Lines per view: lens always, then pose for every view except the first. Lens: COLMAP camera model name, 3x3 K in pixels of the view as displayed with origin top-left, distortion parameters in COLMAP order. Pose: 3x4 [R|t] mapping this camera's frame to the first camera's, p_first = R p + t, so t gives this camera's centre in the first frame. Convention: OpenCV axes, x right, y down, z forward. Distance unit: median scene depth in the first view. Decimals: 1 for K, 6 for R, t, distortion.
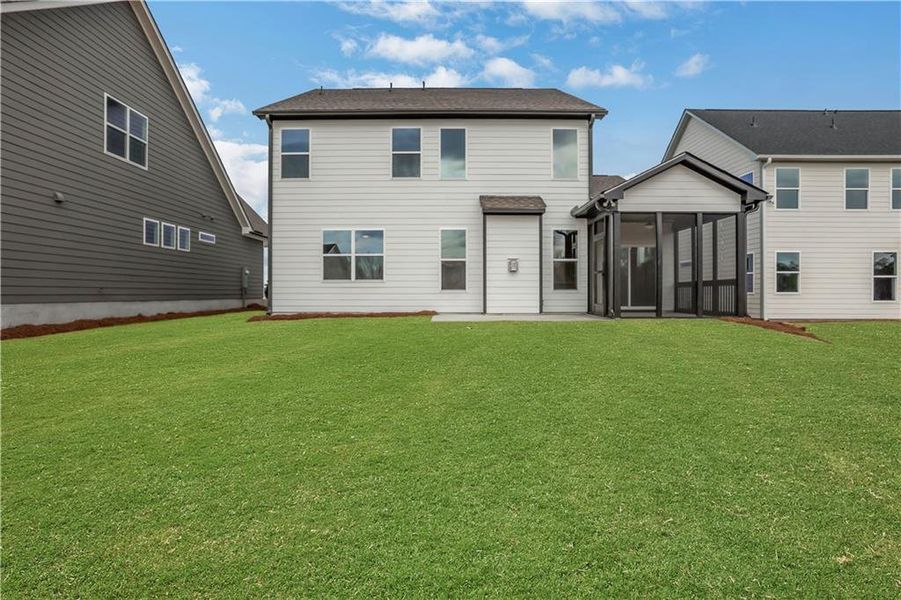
lens RADIAL K [[486.2, 0, 450.5], [0, 486.2, 300.0], [0, 0, 1]] dist [-0.013692, 0.000691]
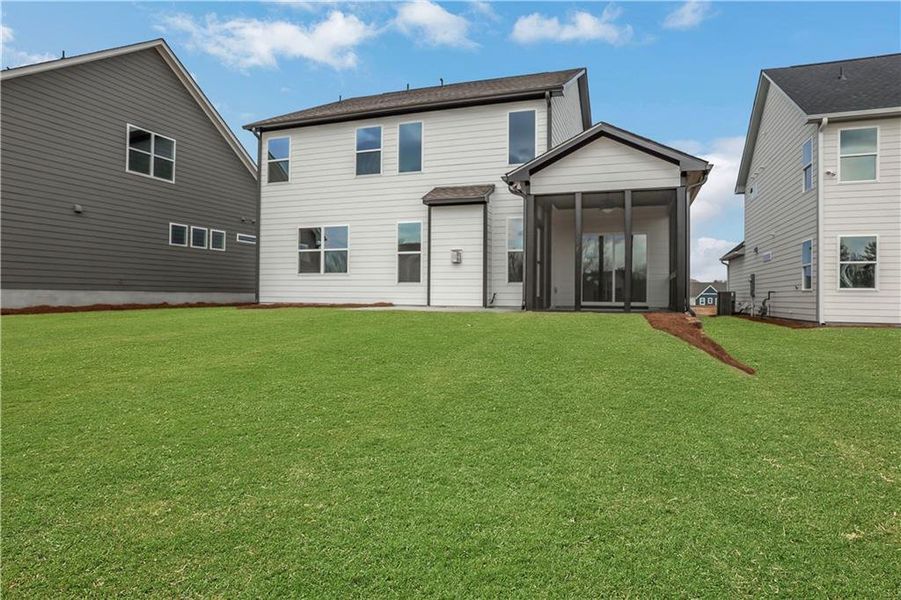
lens RADIAL K [[486.2, 0, 450.5], [0, 486.2, 300.0], [0, 0, 1]] dist [-0.013692, 0.000691]
pose [[0.948429, 0.011399, -0.316784, 0.411173], [-0.012481, 0.999921, -0.001385, 0.015735], [0.316743, 0.005268, 0.948497, 0.071456]]
